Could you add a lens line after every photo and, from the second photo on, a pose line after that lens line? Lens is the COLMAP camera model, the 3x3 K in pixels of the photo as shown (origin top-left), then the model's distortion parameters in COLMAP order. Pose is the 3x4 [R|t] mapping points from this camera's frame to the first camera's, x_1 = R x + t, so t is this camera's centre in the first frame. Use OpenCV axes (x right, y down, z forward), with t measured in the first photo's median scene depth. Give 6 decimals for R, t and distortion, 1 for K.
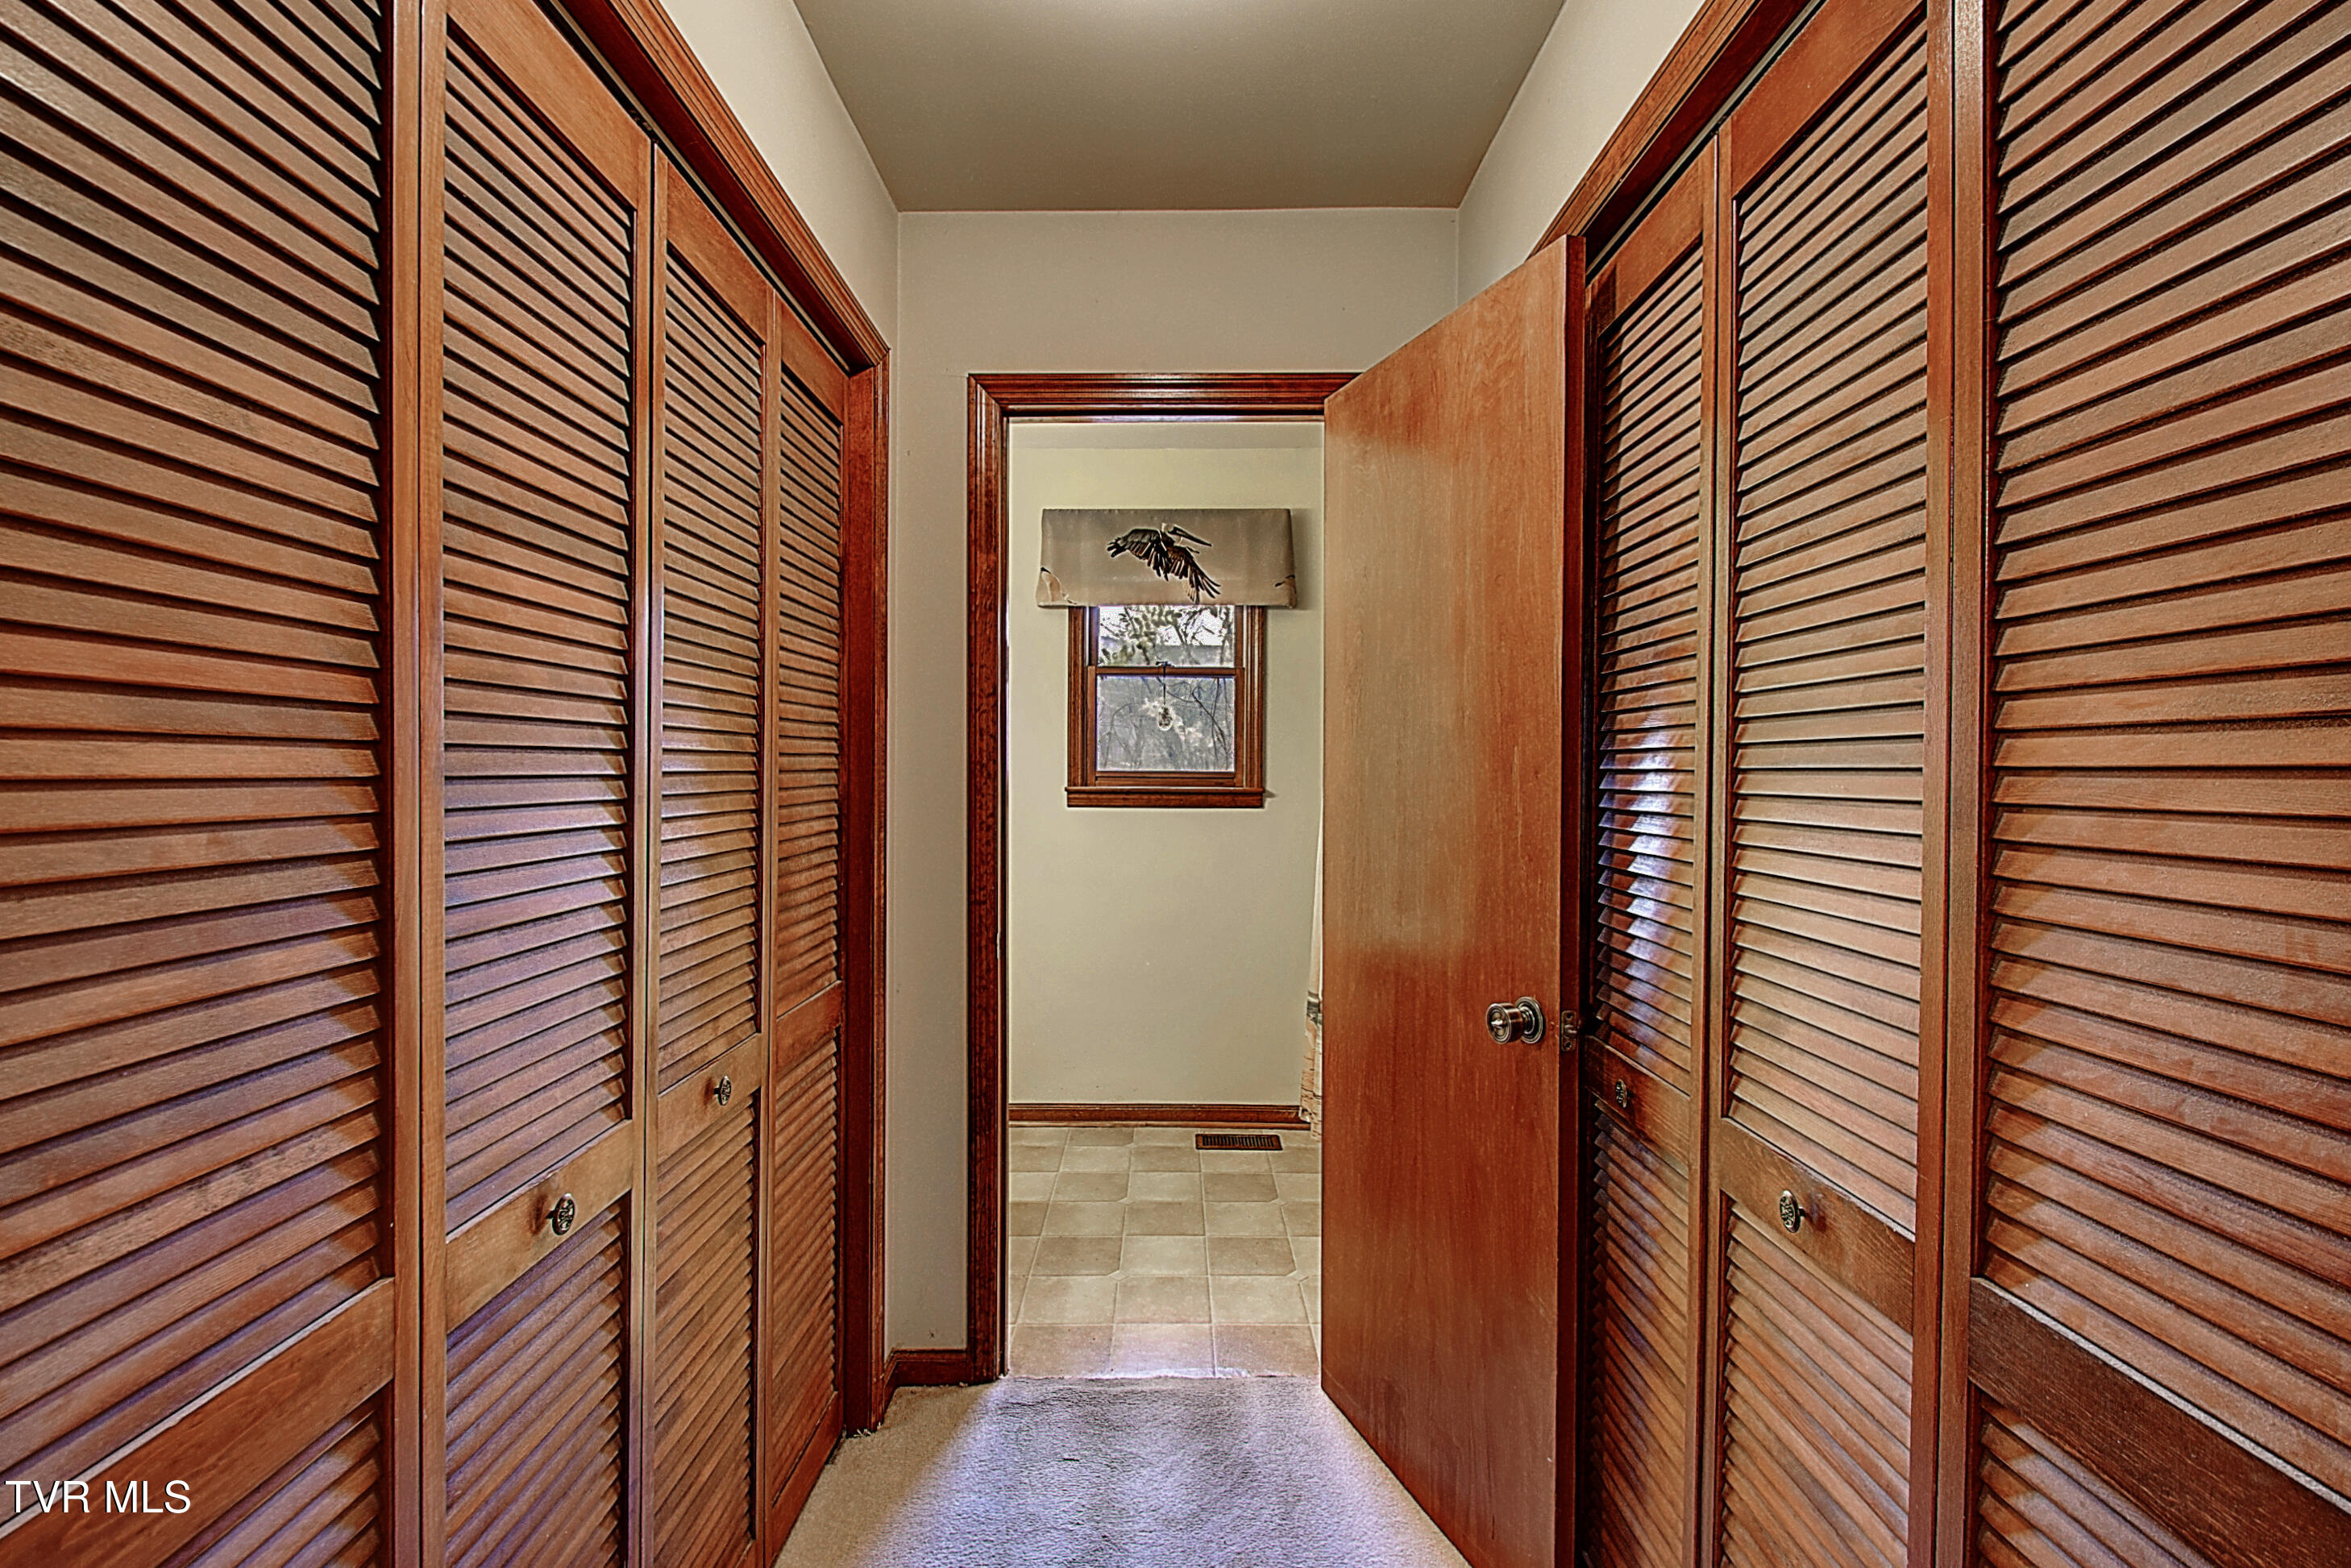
lens RADIAL K [[1042.2, 0, 1170.4], [0, 1042.2, 777.6], [0, 0, 1]] dist [-0.006072, -0.002131]
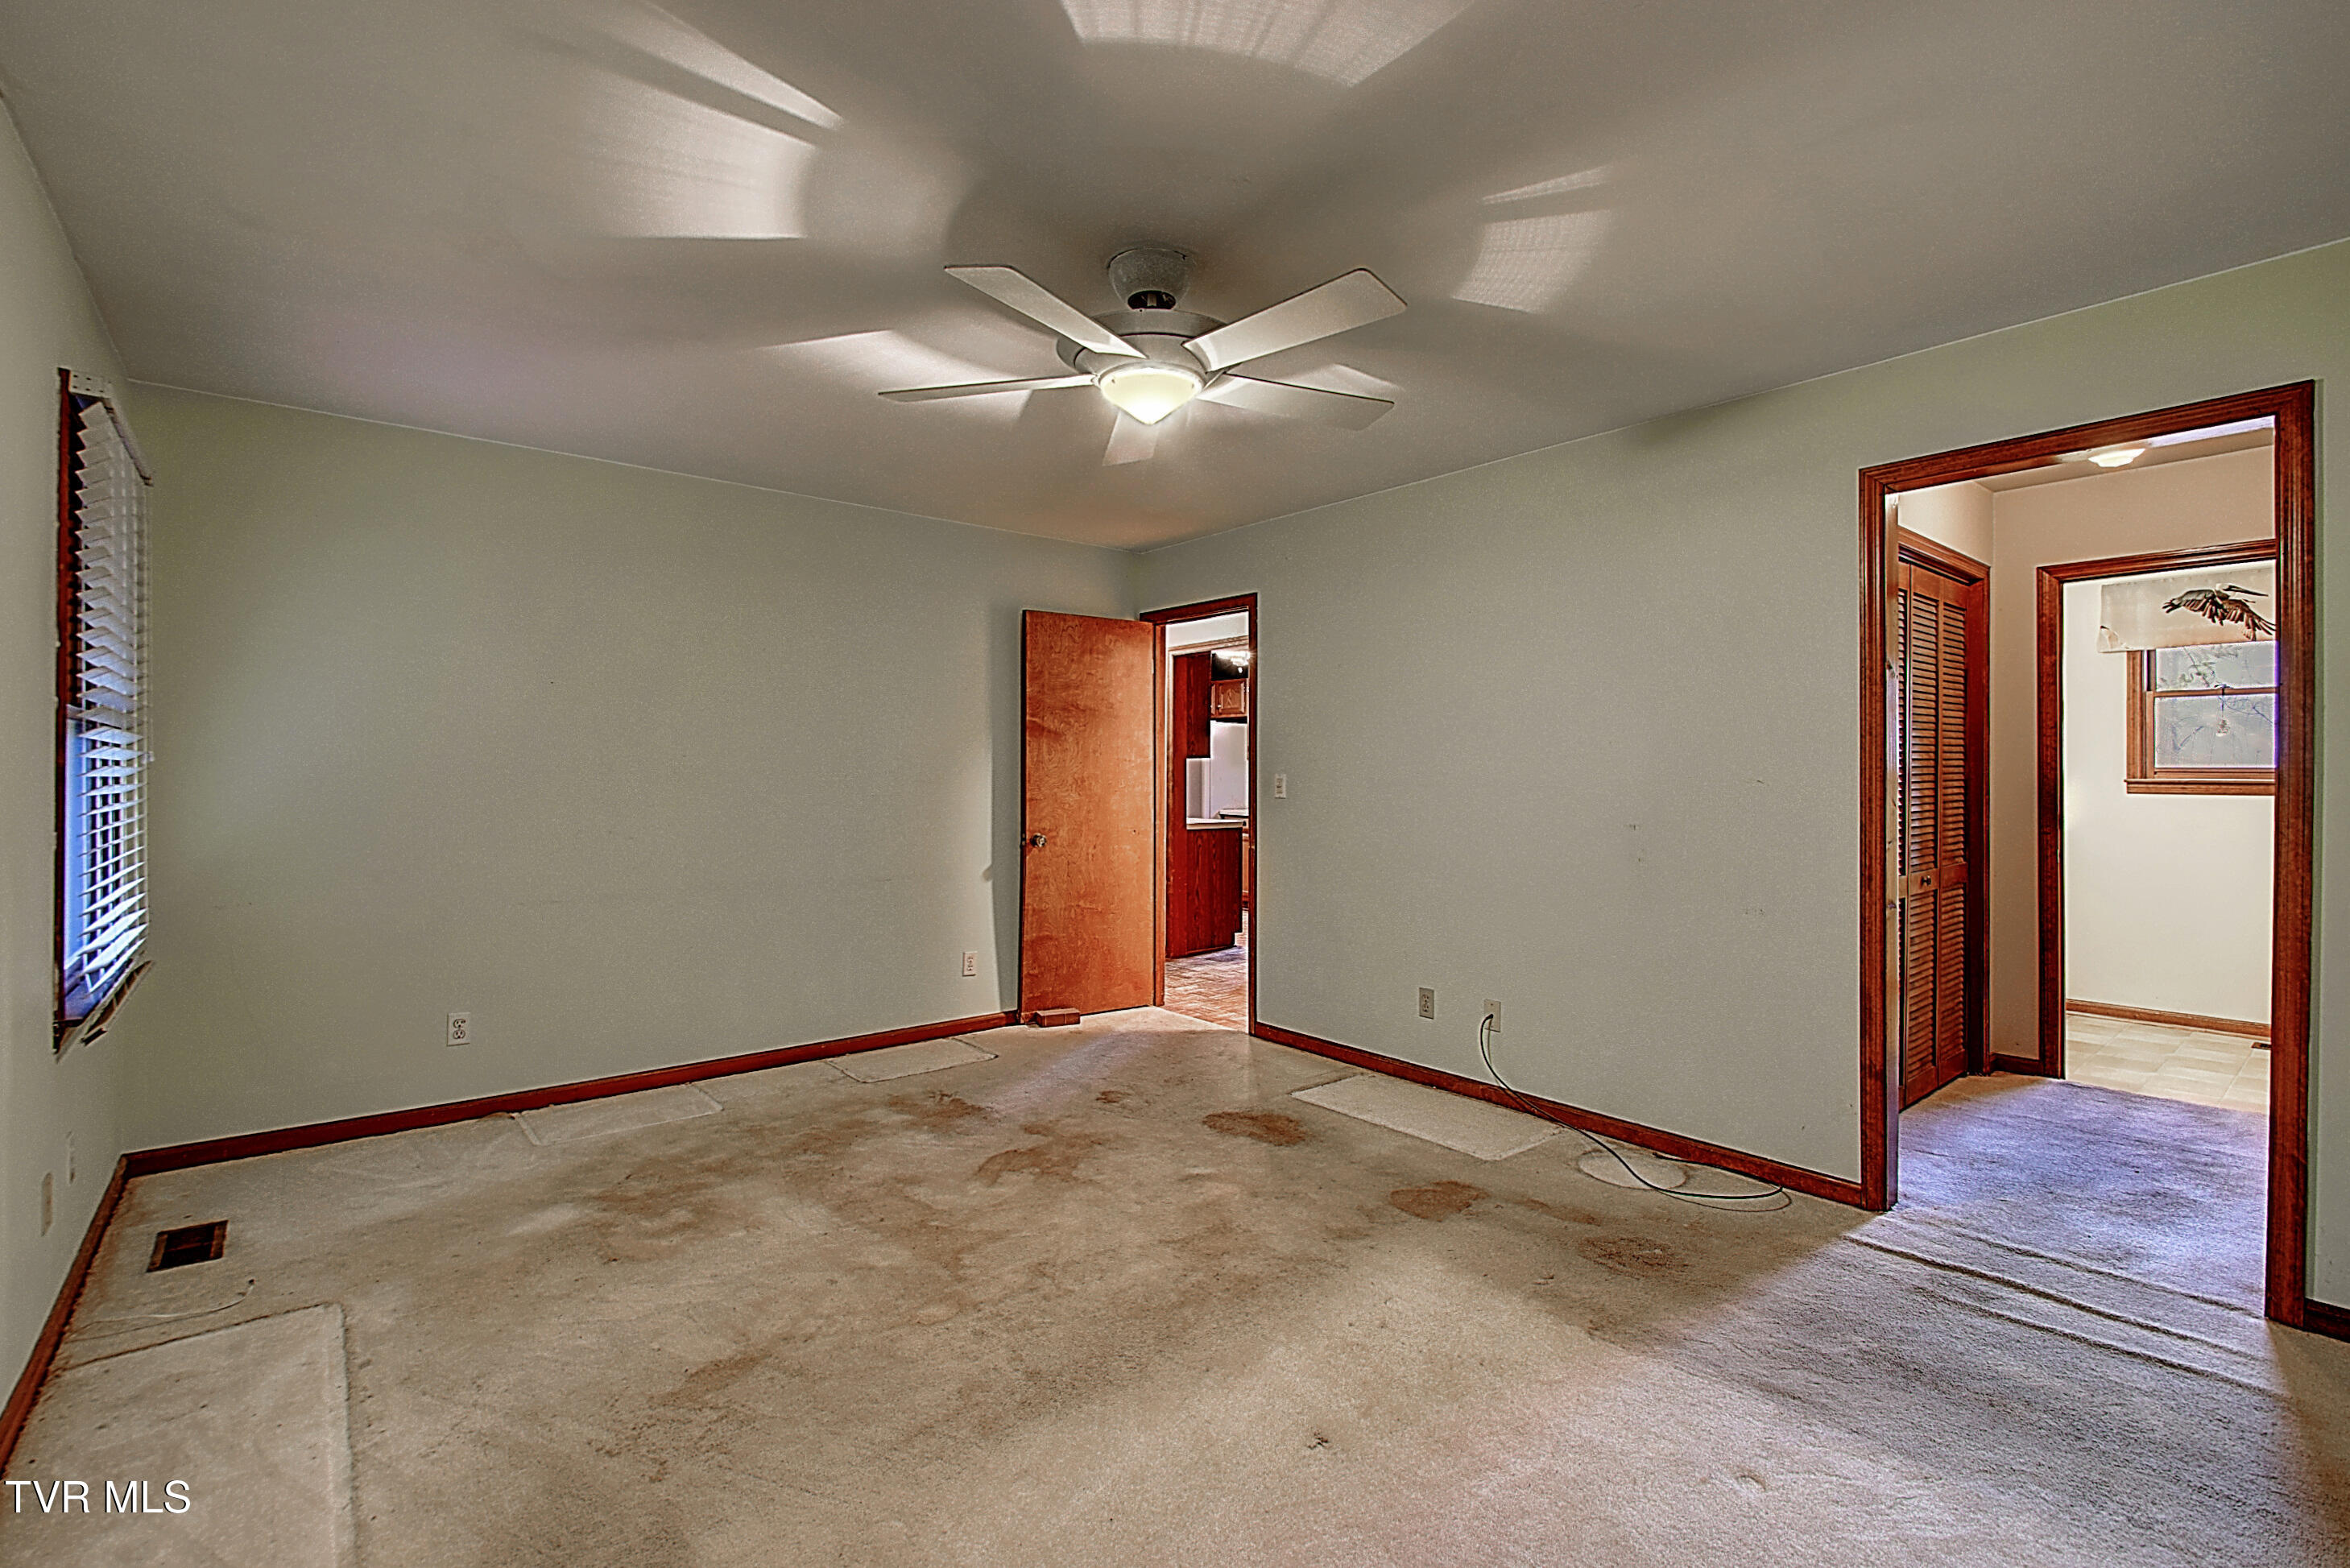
lens RADIAL K [[1041.9, 0, 1168.3], [0, 1041.9, 771.3], [0, 0, 1]] dist [-0.006072, -0.002131]
pose [[0.631832, -0.004654, -0.775092, 0.170091], [-0.002010, 0.999969, -0.007642, 0.012509], [0.775103, 0.006386, 0.631803, -0.902807]]
